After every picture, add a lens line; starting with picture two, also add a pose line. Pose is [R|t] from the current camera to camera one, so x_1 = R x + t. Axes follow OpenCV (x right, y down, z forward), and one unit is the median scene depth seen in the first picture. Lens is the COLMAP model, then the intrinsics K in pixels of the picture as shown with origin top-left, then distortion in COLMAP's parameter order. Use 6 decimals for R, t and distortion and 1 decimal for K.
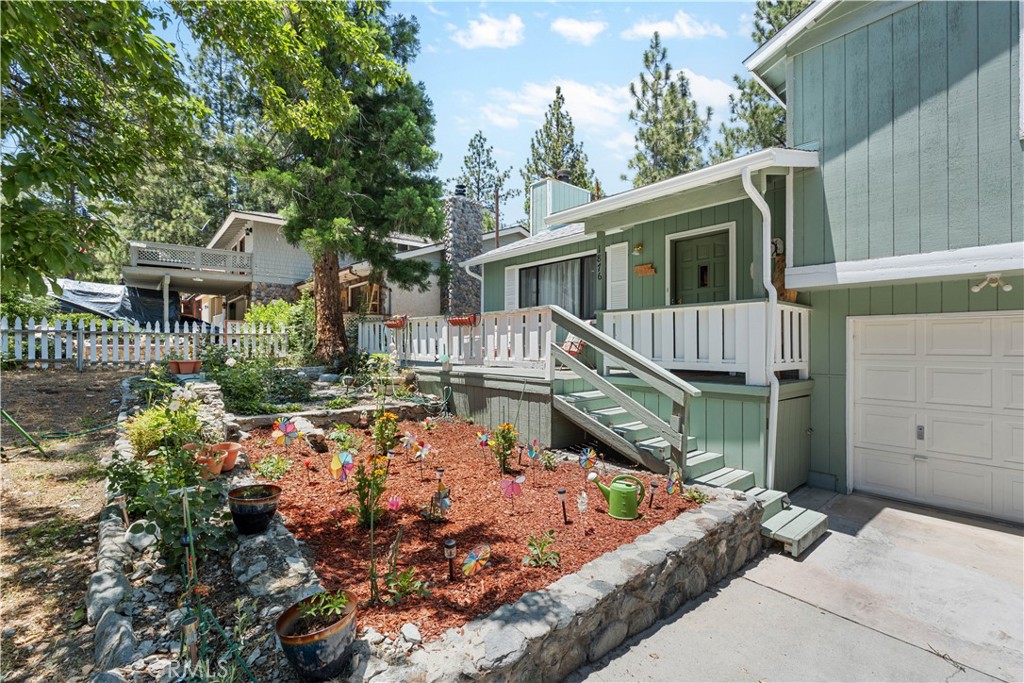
lens RADIAL K [[448.5, 0, 512.2], [0, 448.5, 341.7], [0, 0, 1]] dist [-0.003570, 0.000743]
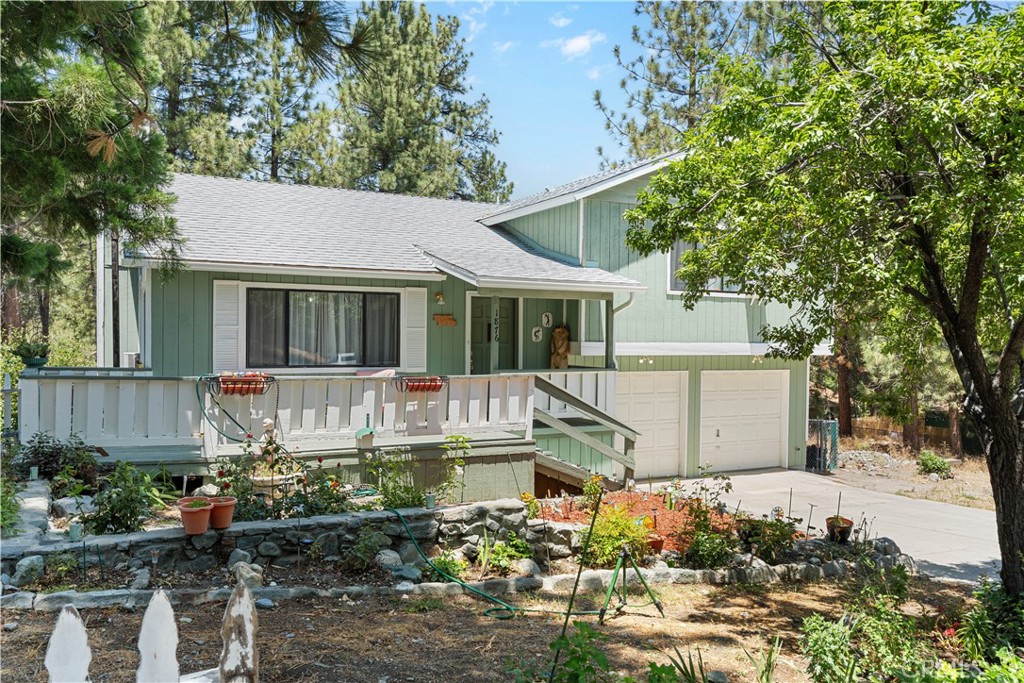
lens RADIAL K [[779.1, 0, 511.6], [0, 779.1, 342.8], [0, 0, 1]] dist [-0.000449, -0.001273]
pose [[0.227619, -0.008529, 0.973713, -1.564615], [-0.014260, 0.999825, 0.012092, -0.152680], [-0.973646, -0.016638, 0.227457, 0.525123]]
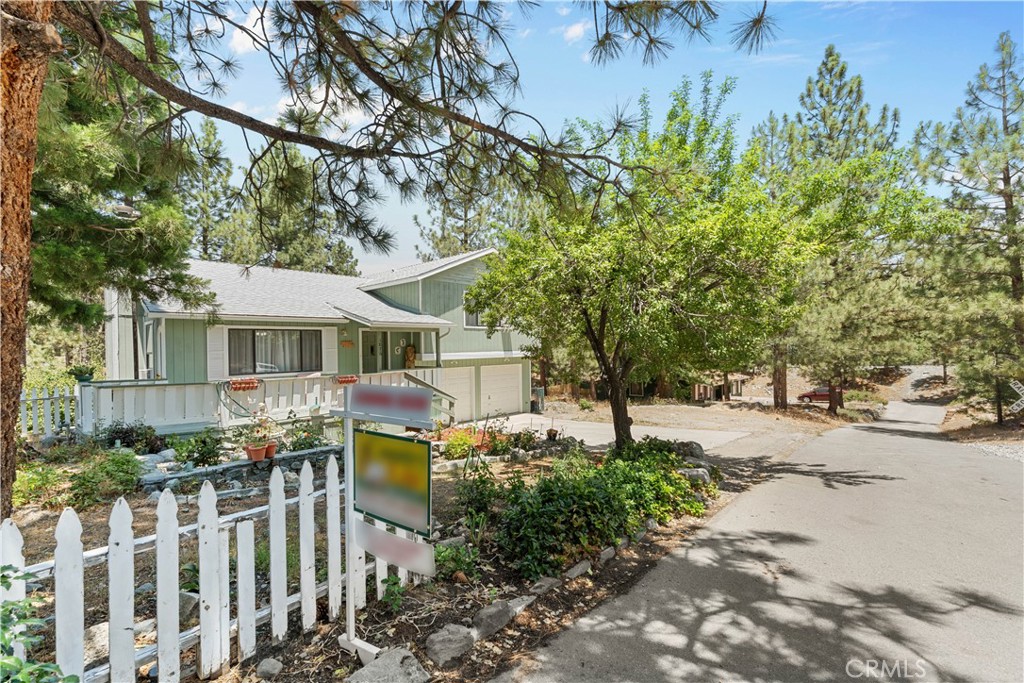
lens RADIAL K [[448.5, 0, 512.0], [0, 448.5, 343.7], [0, 0, 1]] dist [-0.003570, 0.000743]
pose [[-0.114597, 0.005848, 0.993395, -1.829842], [0.012921, 0.999907, -0.004396, -0.167411], [-0.993328, 0.012332, -0.114662, 0.622509]]
